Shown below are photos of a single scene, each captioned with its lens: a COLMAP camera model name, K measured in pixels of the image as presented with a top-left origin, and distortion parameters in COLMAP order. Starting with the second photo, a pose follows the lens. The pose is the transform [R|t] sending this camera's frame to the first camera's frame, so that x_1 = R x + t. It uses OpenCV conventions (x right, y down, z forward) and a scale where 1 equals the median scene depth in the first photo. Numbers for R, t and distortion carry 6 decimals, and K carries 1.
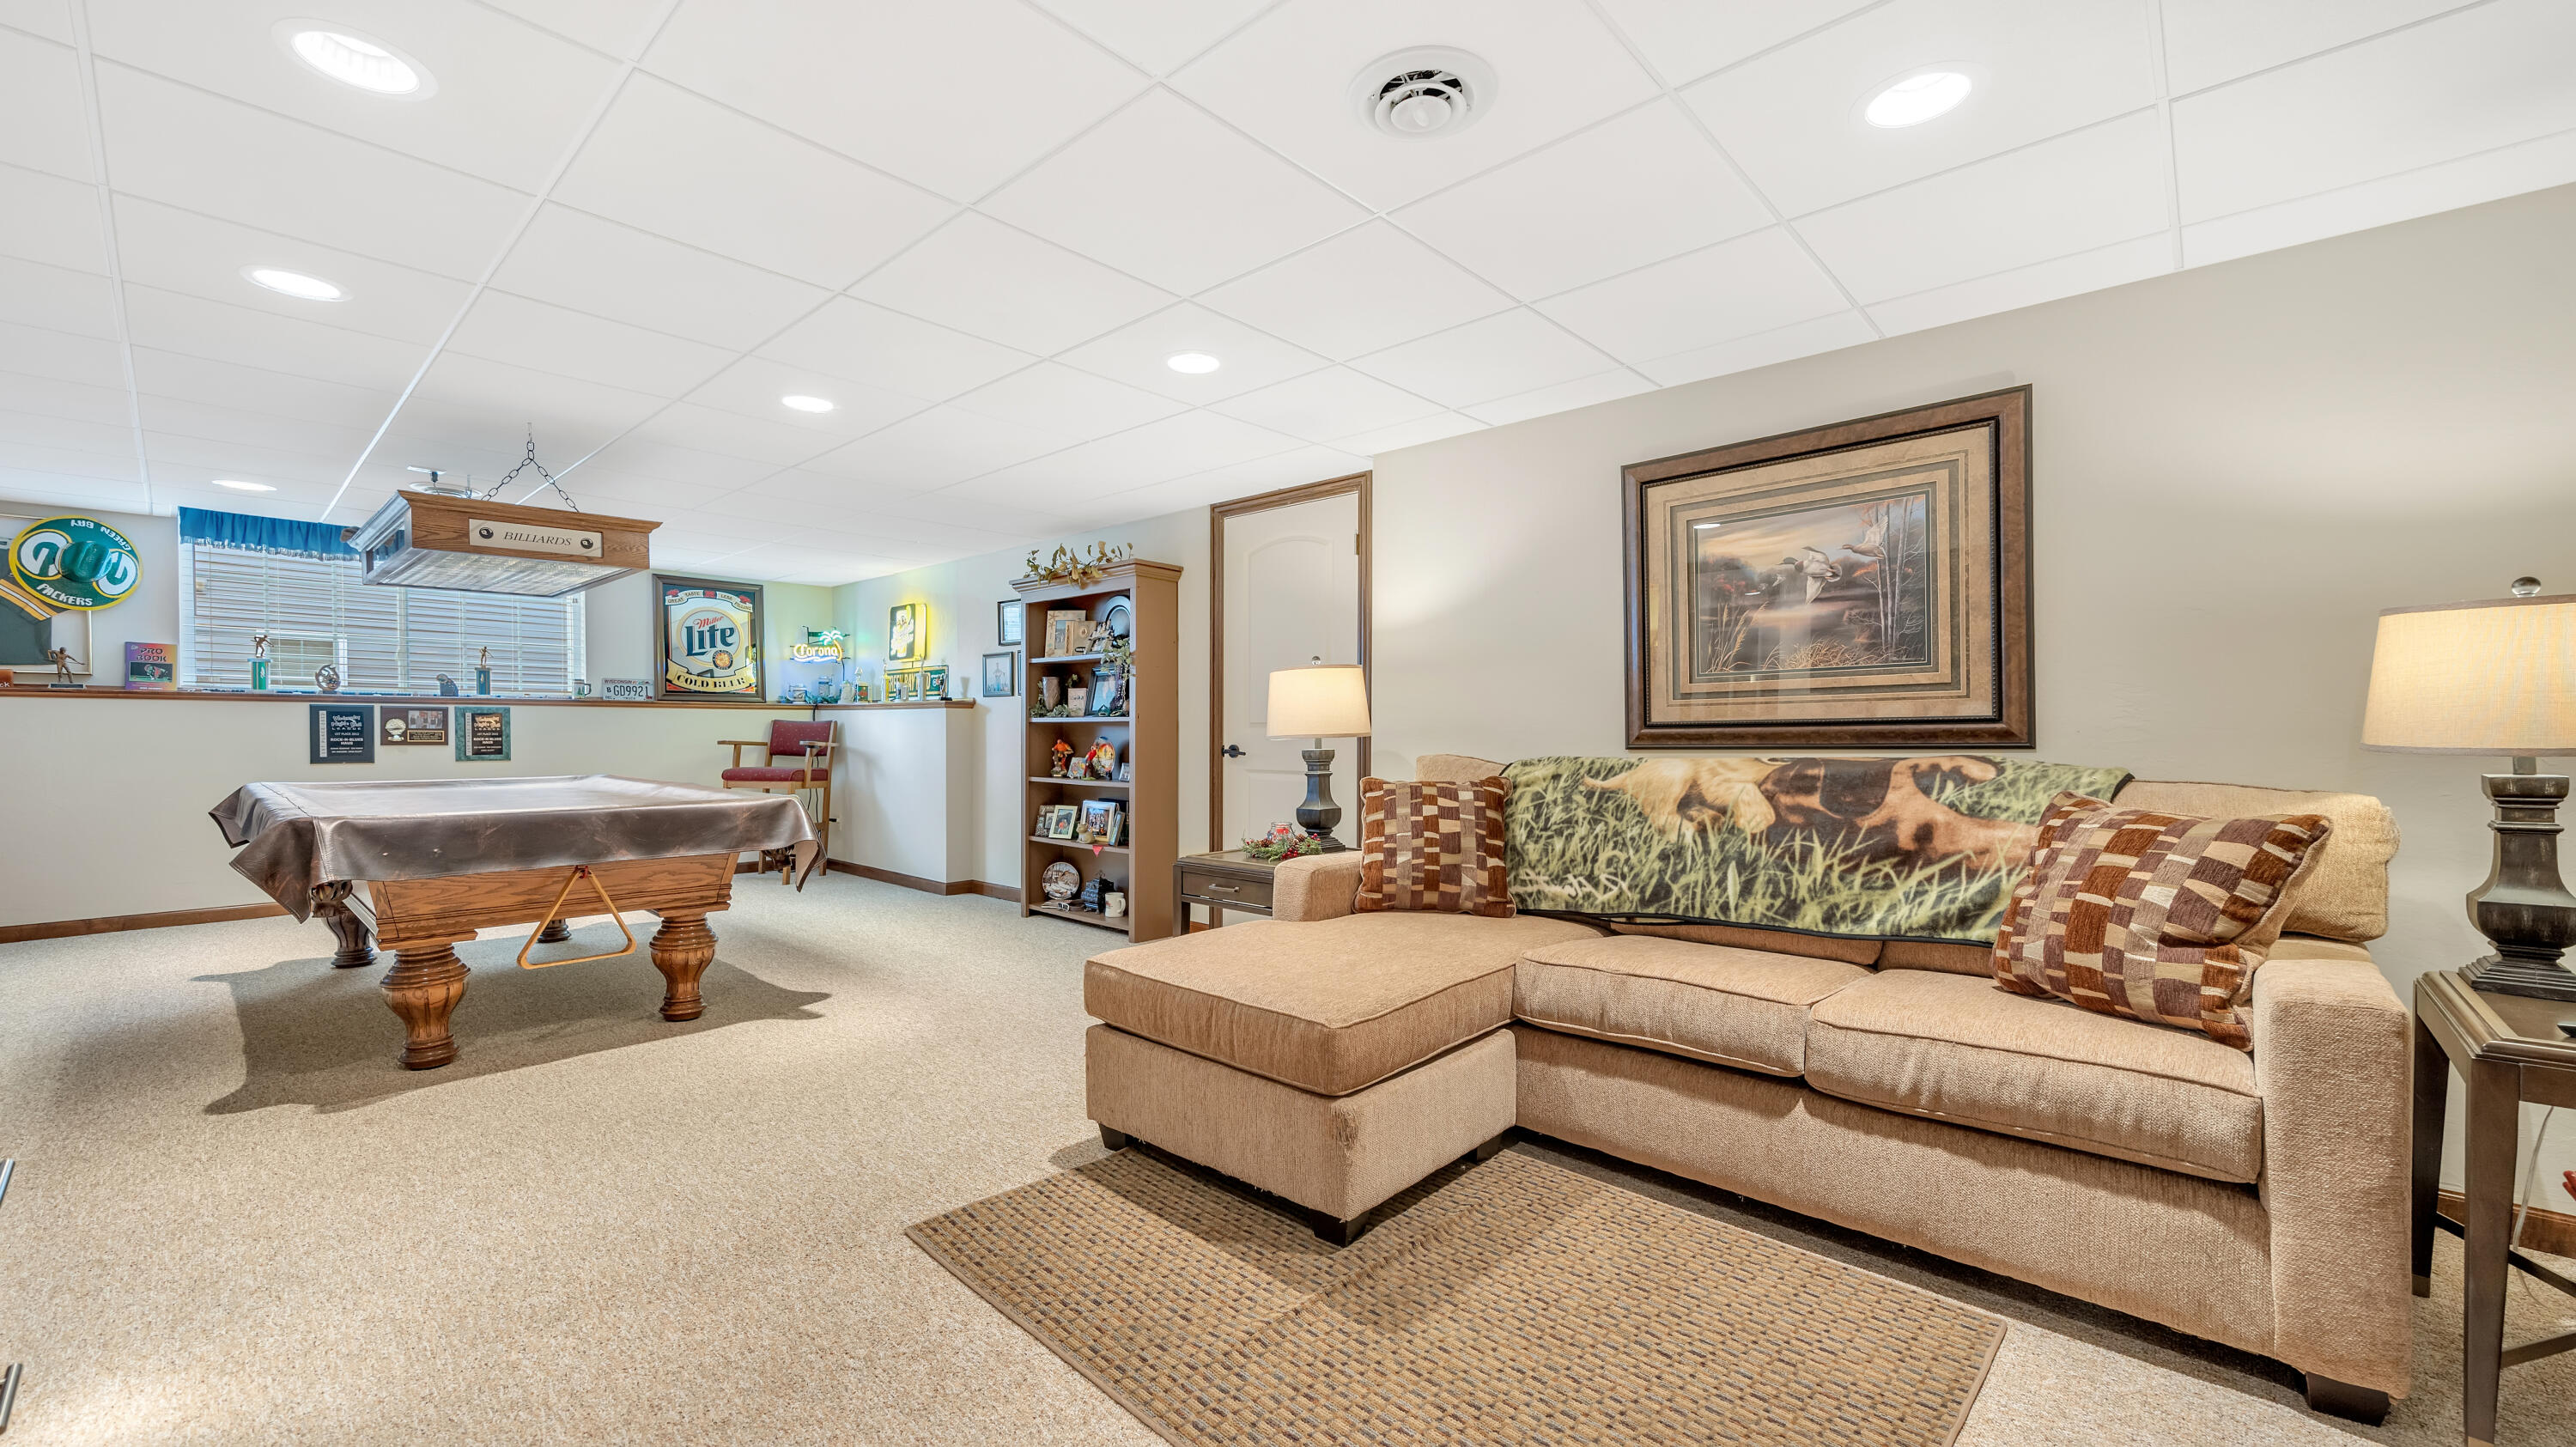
lens RADIAL K [[996.8, 0, 1279.1], [0, 996.8, 742.0], [0, 0, 1]] dist [-0.001366, -0.000205]
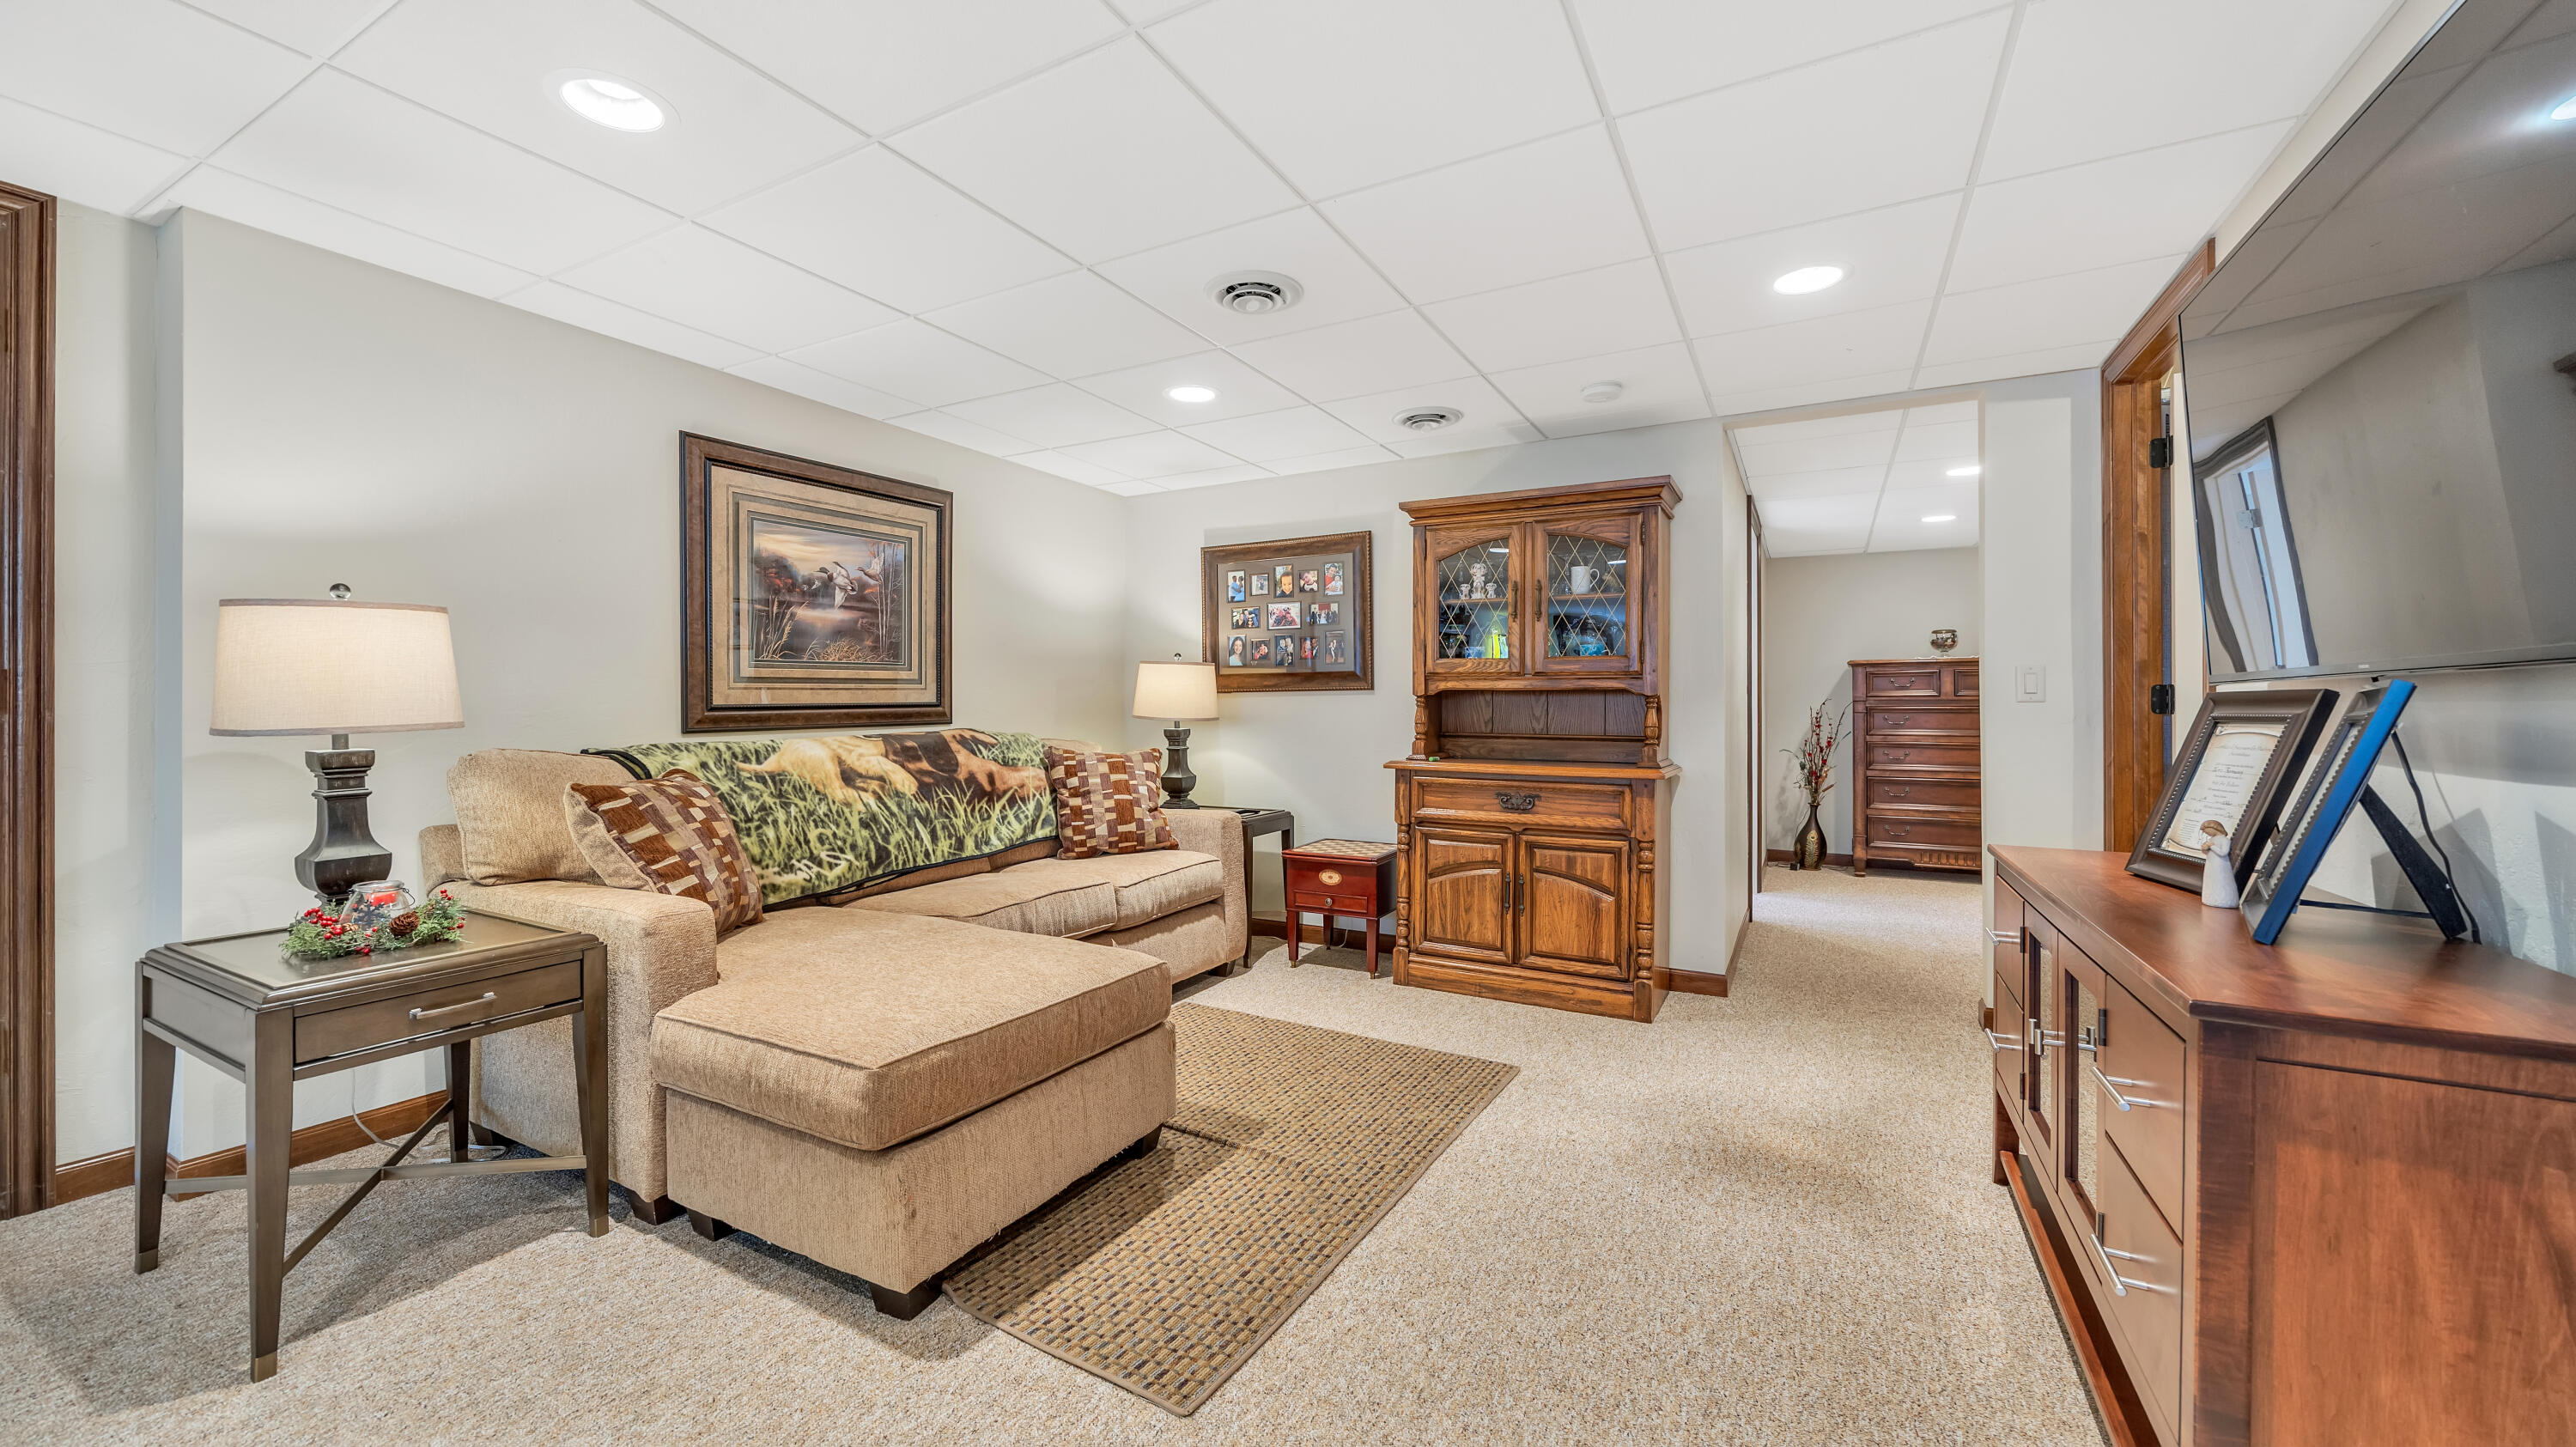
lens RADIAL K [[996.8, 0, 1240.7], [0, 996.8, 693.5], [0, 0, 1]] dist [-0.001366, -0.000205]
pose [[-0.210239, 0.015912, 0.977521, -0.793512], [0.015636, 0.999794, -0.012912, -0.012283], [-0.977525, 0.012570, -0.210444, 0.805999]]
